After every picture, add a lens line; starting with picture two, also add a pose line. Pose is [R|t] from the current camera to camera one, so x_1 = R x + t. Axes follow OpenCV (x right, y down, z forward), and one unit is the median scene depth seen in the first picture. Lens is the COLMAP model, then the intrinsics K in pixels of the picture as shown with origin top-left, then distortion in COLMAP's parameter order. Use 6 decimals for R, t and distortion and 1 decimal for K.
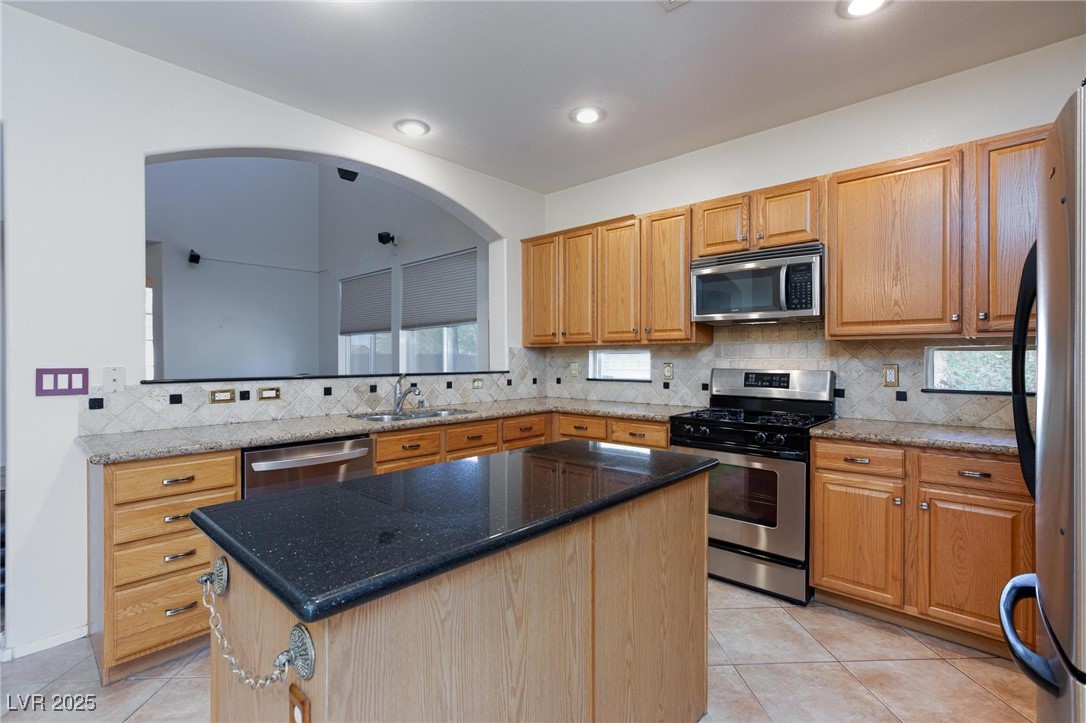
lens RADIAL K [[504.5, 0, 539.4], [0, 504.5, 362.2], [0, 0, 1]] dist [-0.040036, 0.023876]
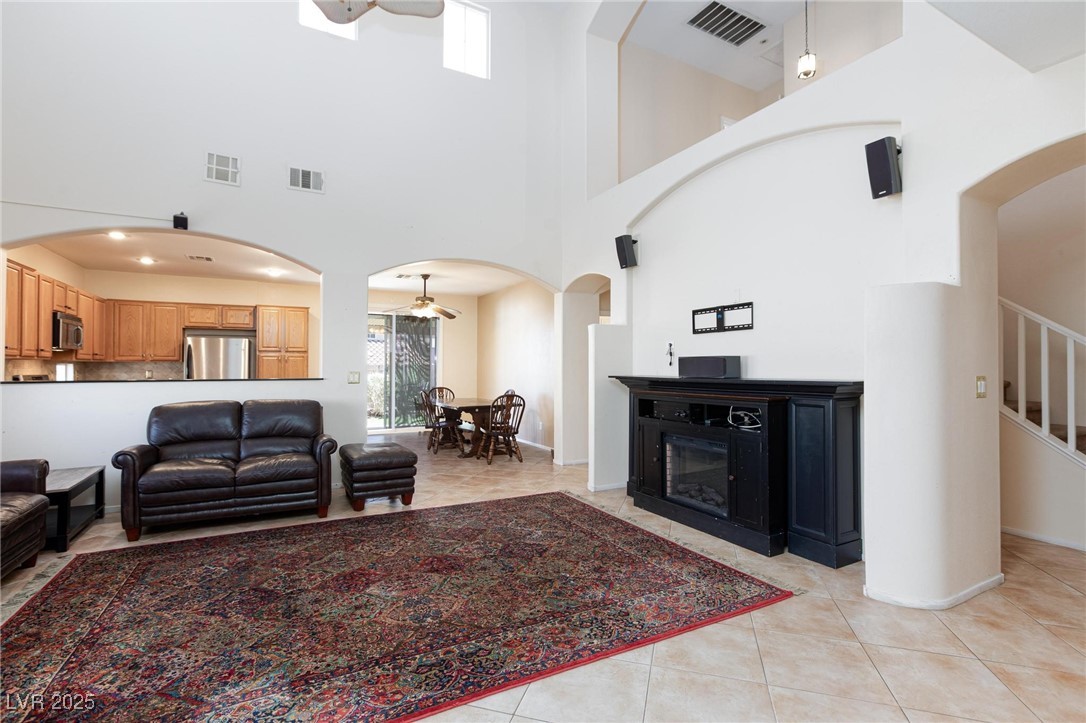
lens RADIAL K [[504.5, 0, 539.4], [0, 504.5, 362.2], [0, 0, 1]] dist [-0.040036, 0.023876]
pose [[-0.947173, 0.004927, 0.320686, -1.815196], [0.005033, 0.999987, -0.000500, -0.020353], [-0.320684, 0.001140, -0.947186, 2.086754]]
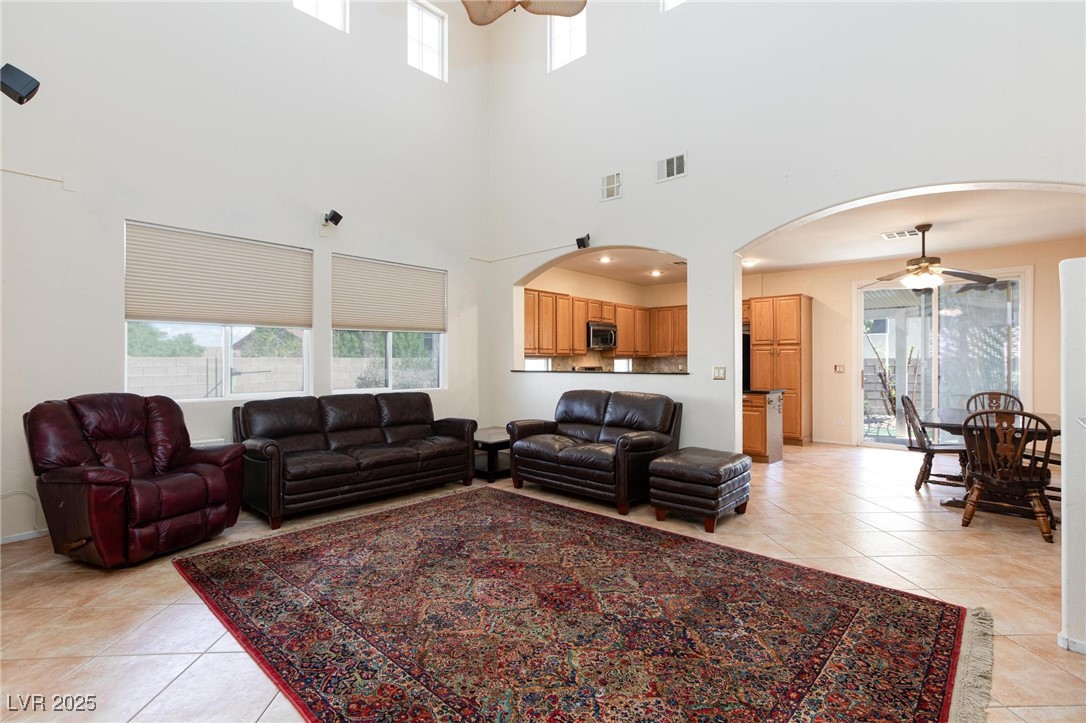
lens RADIAL K [[504.5, 0, 539.4], [0, 504.5, 362.2], [0, 0, 1]] dist [-0.040036, 0.023876]
pose [[-0.003985, 0.001352, 0.999991, -2.141584], [0.010781, 0.999941, -0.001309, -0.007692], [-0.999934, 0.010776, -0.003999, 1.246139]]
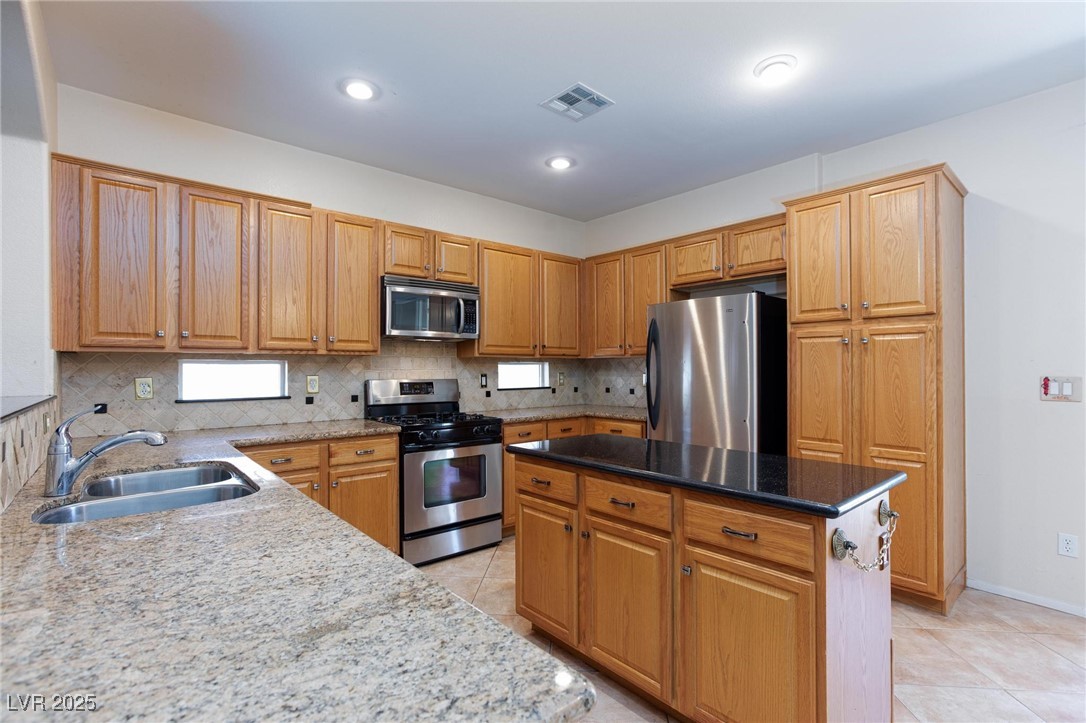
lens RADIAL K [[504.5, 0, 539.4], [0, 504.5, 362.2], [0, 0, 1]] dist [-0.040036, 0.023876]
pose [[0.111659, 0.012371, 0.993670, -0.681531], [0.011859, 0.999835, -0.013780, -0.005738], [-0.993676, 0.013323, 0.111493, 0.563857]]
